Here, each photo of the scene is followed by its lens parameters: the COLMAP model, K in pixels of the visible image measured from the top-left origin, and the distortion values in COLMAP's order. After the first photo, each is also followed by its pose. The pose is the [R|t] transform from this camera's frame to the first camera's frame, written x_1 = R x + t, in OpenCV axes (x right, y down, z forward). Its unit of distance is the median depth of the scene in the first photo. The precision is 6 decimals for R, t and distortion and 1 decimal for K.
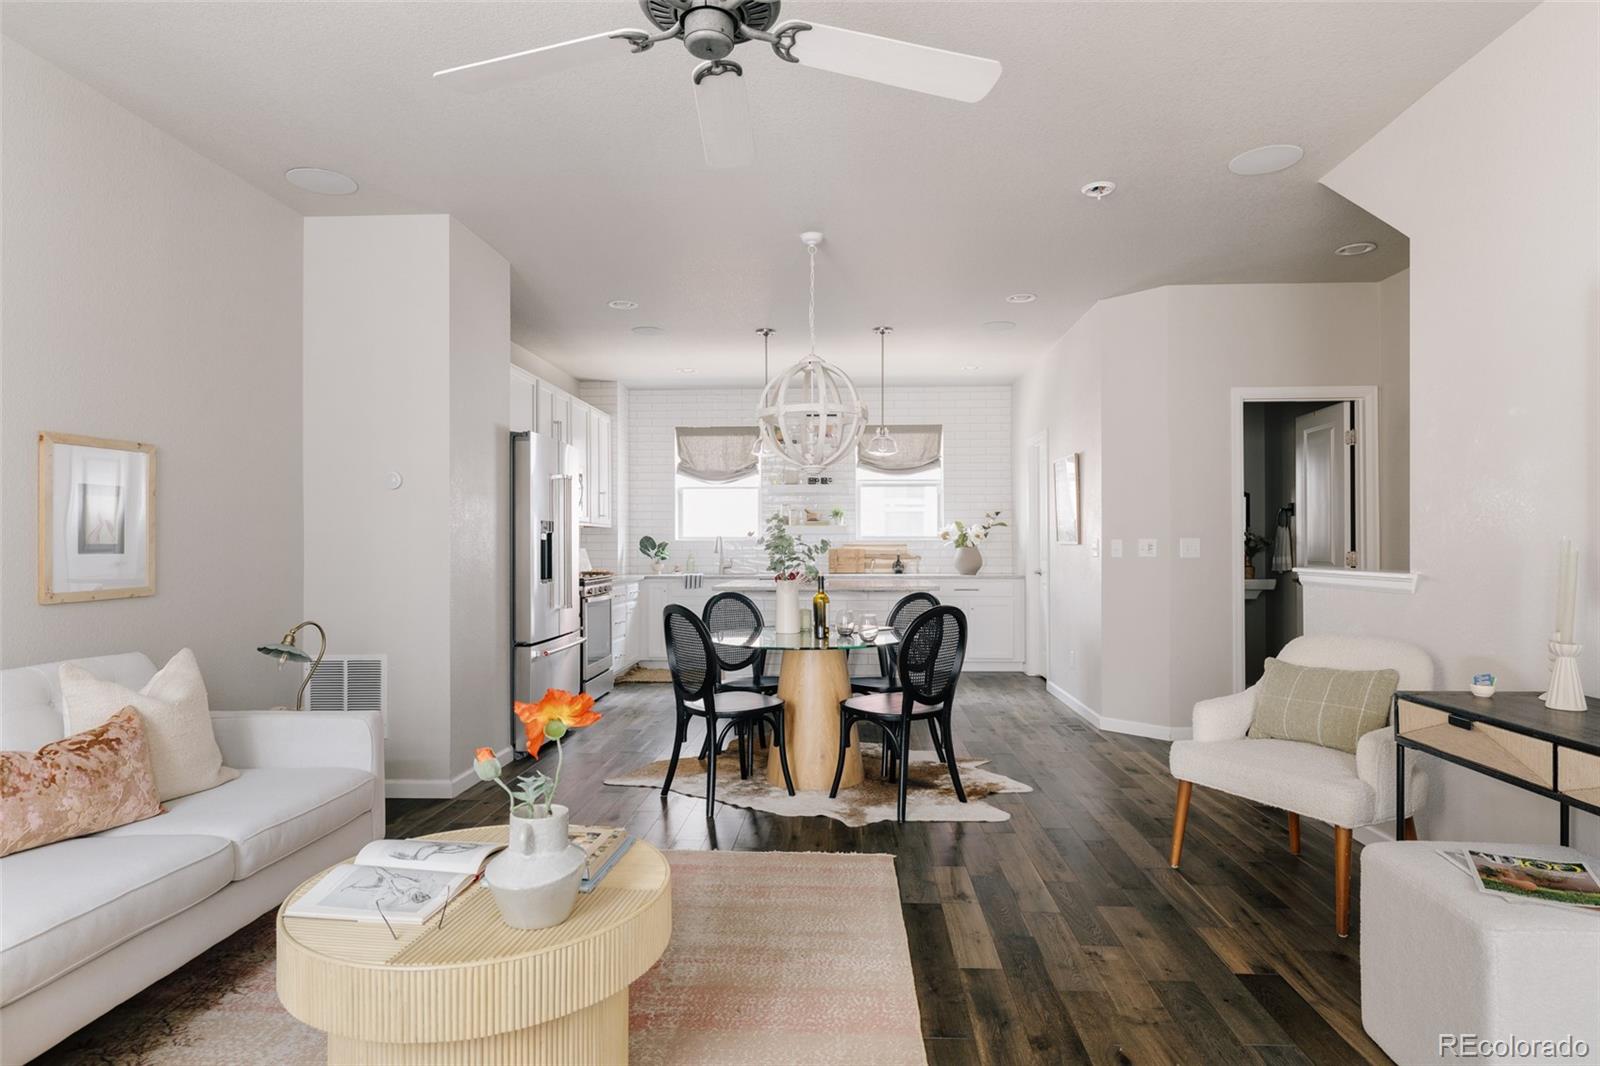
lens RADIAL K [[905.9, 0, 800.0], [0, 905.9, 533.0], [0, 0, 1]] dist [0.005045, 0.001458]
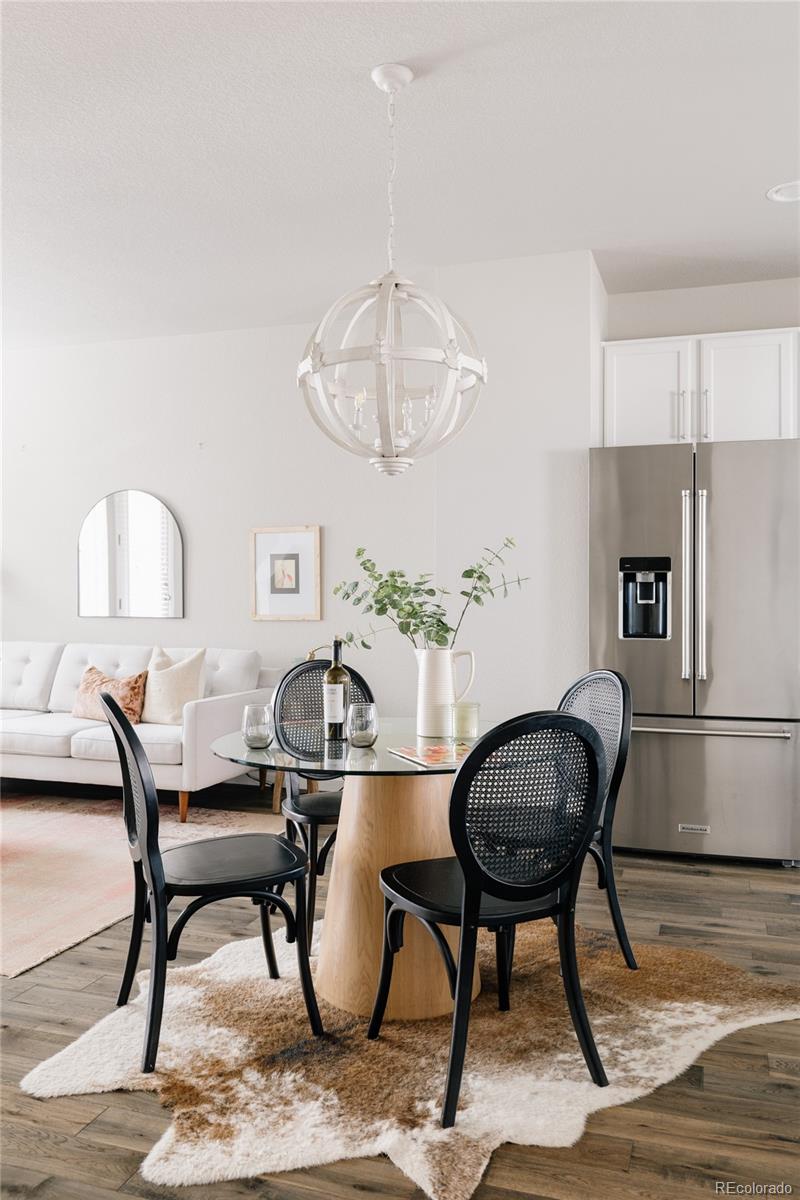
lens RADIAL K [[920.4, 0, 400.0], [0, 920.4, 600.0], [0, 0, 1]] dist [0.003671, -0.002384]
pose [[-0.250985, 0.014304, -0.967885, 0.831998], [0.009171, 0.999881, 0.012399, 0.015169], [0.967947, -0.005765, -0.251087, 1.599513]]
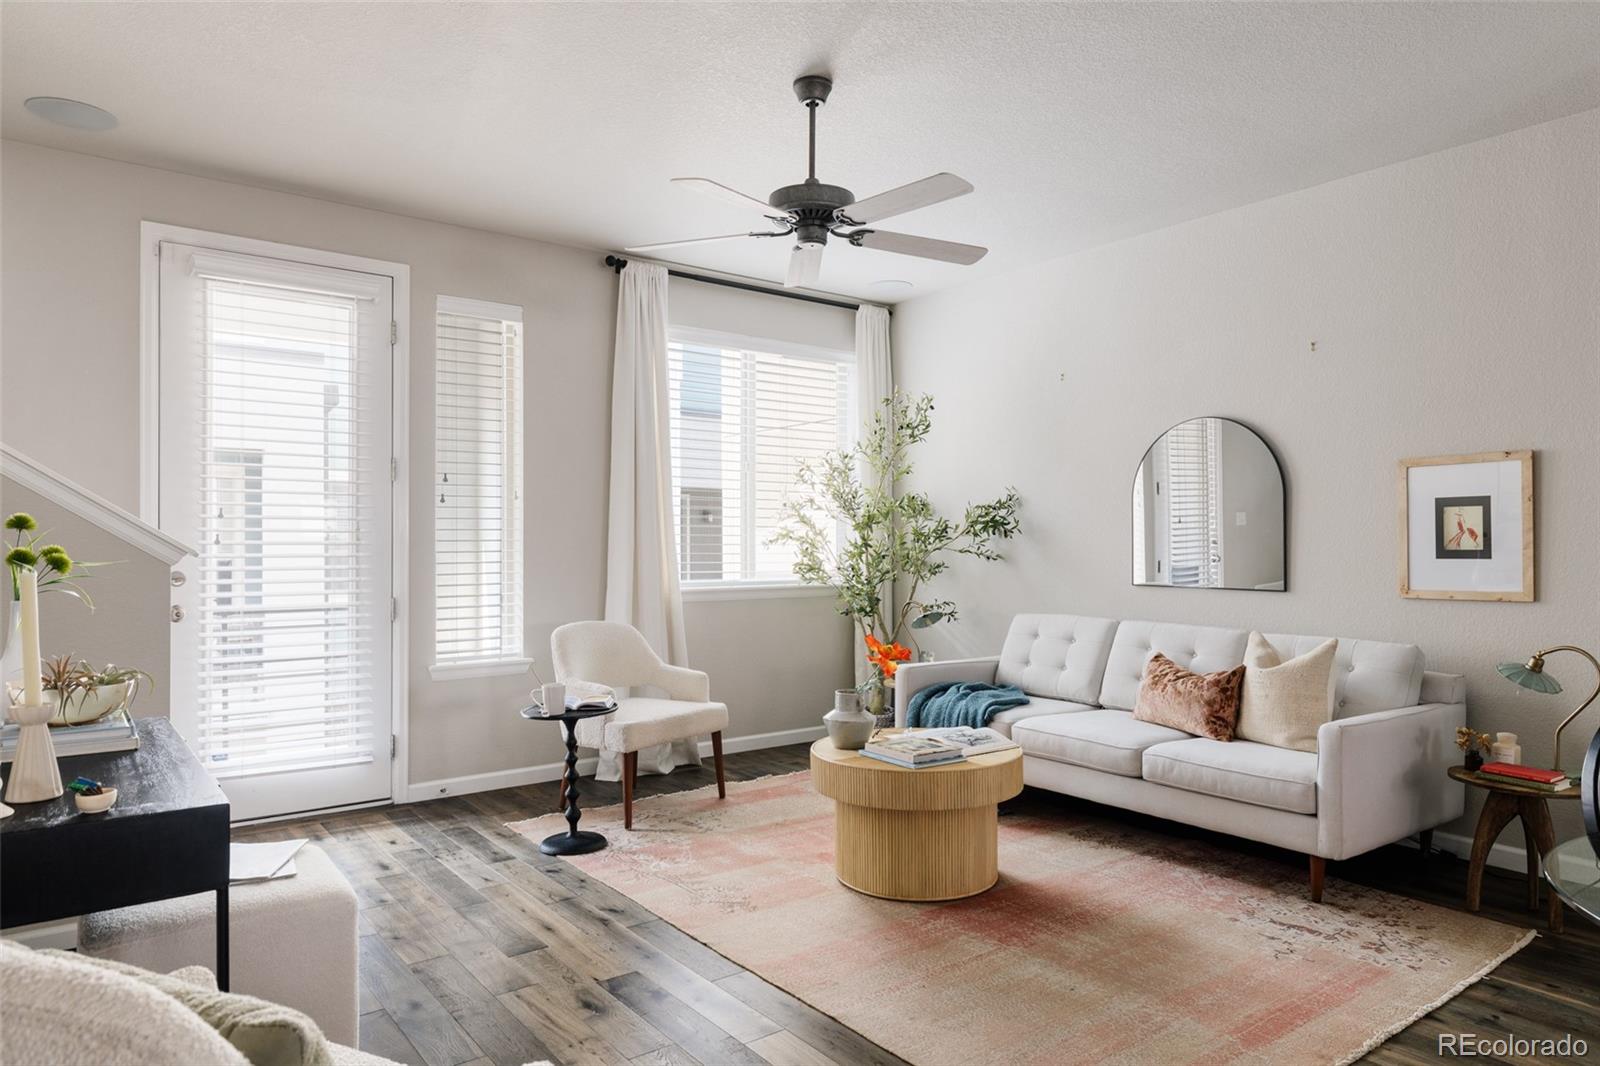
lens RADIAL K [[985.1, 0, 800.0], [0, 985.1, 533.0], [0, 0, 1]] dist [0.001003, -0.001470]
pose [[-0.759393, -0.004813, -0.650614, 0.611606], [0.009278, 0.999791, -0.018225, 0.006283], [0.650566, -0.019877, -0.759190, 1.348426]]
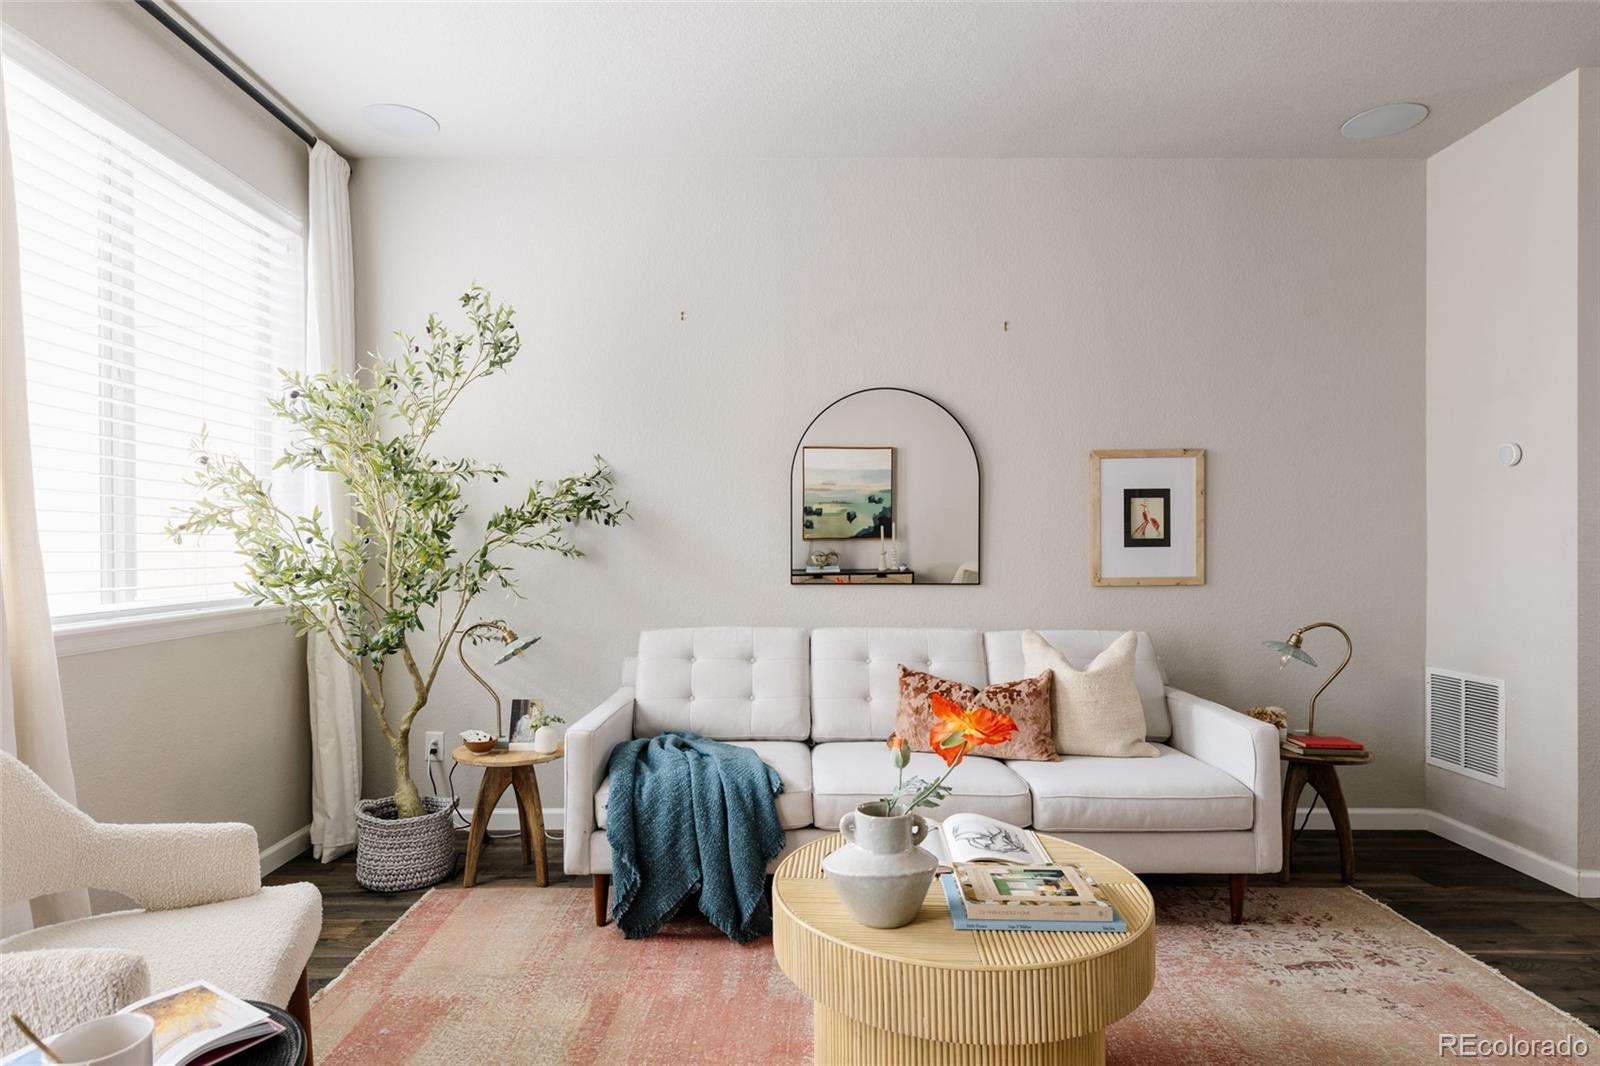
lens RADIAL K [[905.9, 0, 800.0], [0, 905.9, 533.0], [0, 0, 1]] dist [0.005045, 0.001458]
pose [[0.065855, -0.008143, -0.997796, 0.370777], [0.013657, 0.999880, -0.007259, 0.007603], [0.997736, -0.013148, 0.065958, 0.457543]]
